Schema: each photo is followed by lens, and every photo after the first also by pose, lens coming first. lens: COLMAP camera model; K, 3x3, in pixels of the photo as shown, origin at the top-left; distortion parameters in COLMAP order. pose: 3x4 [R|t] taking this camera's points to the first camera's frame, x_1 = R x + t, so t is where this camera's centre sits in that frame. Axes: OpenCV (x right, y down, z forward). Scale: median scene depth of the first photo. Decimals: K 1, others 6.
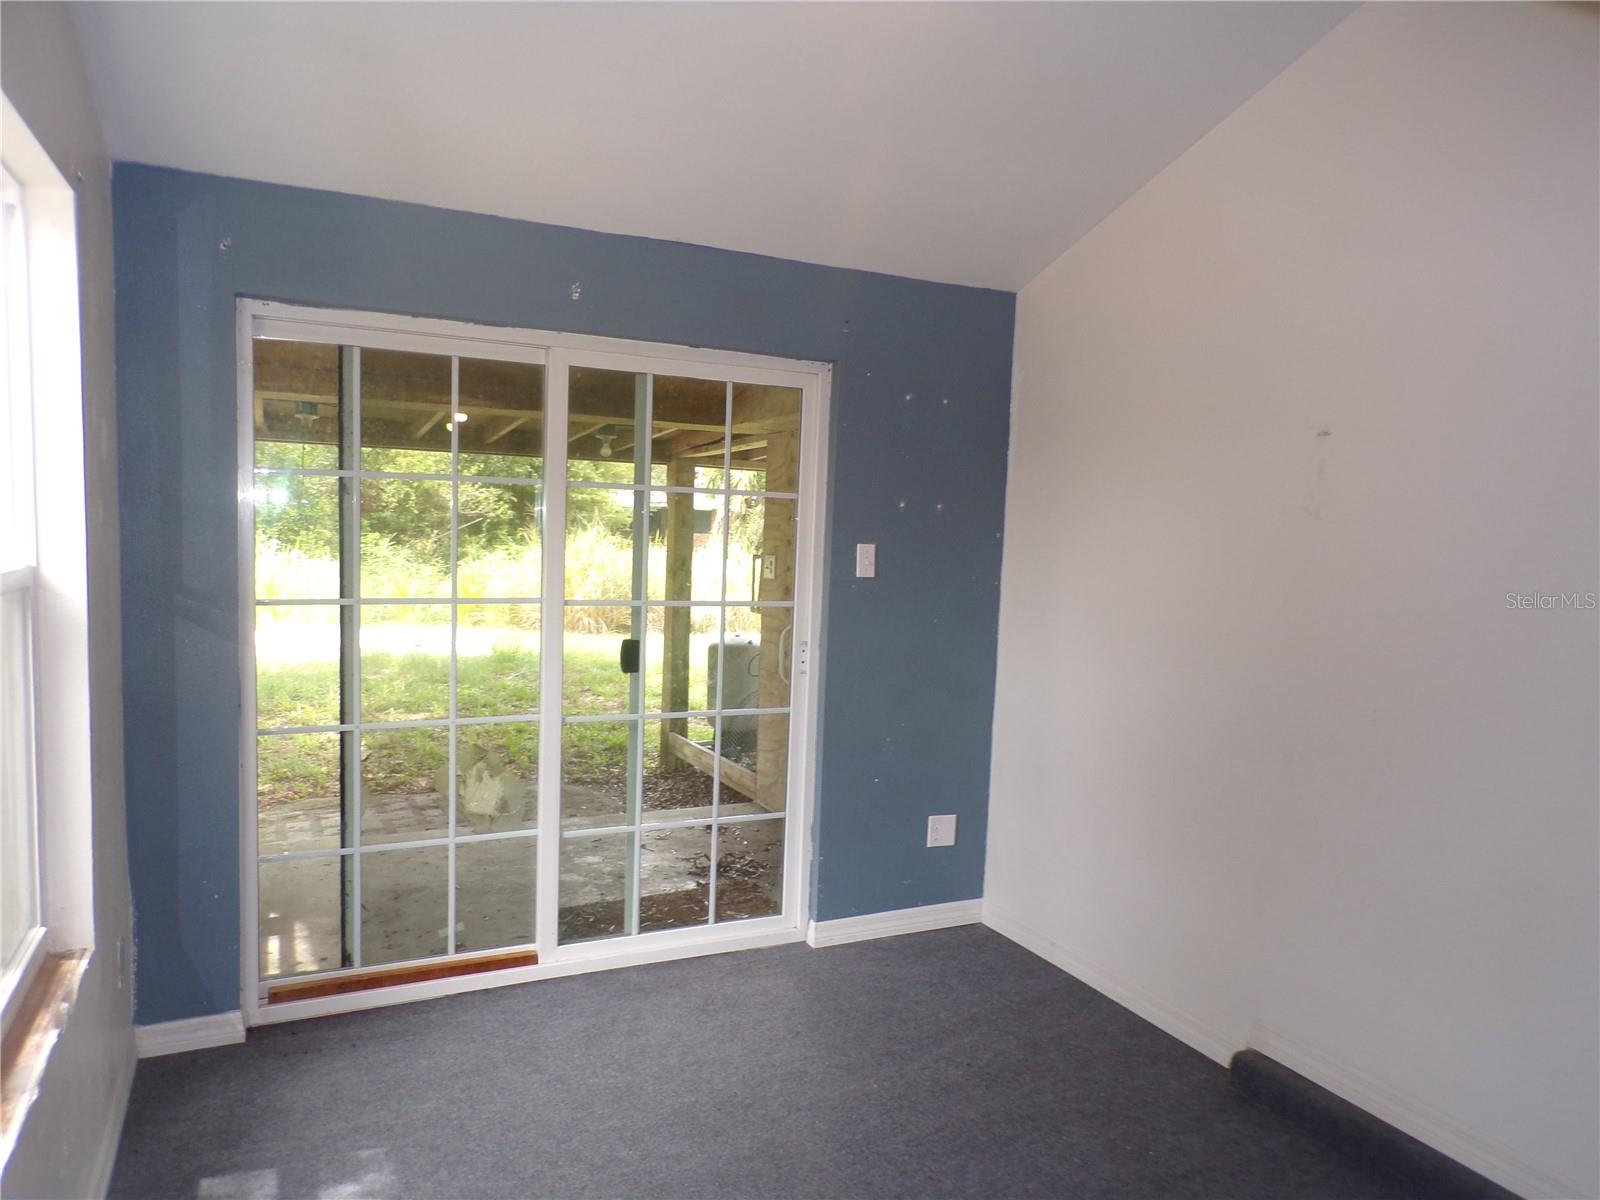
lens RADIAL K [[1108.9, 0, 800.0], [0, 1108.9, 600.0], [0, 0, 1]] dist [-0.004947, -0.002330]
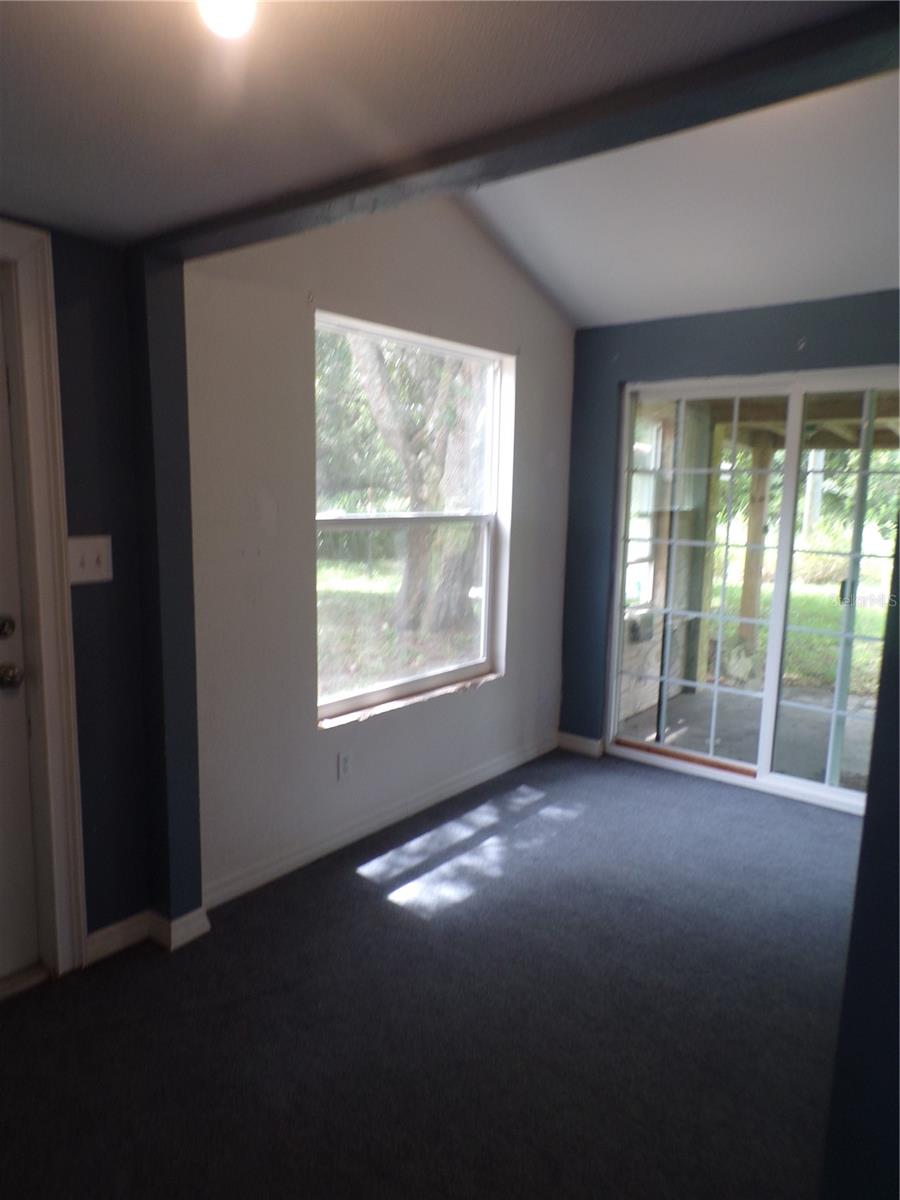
lens RADIAL K [[846.6, 0, 450.0], [0, 846.6, 600.0], [0, 0, 1]] dist [-0.003005, 0.001589]
pose [[0.397422, 0.085214, -0.913671, 0.680445], [-0.080997, 0.995050, 0.057572, 0.042414], [0.914054, 0.051124, 0.402357, 0.107696]]
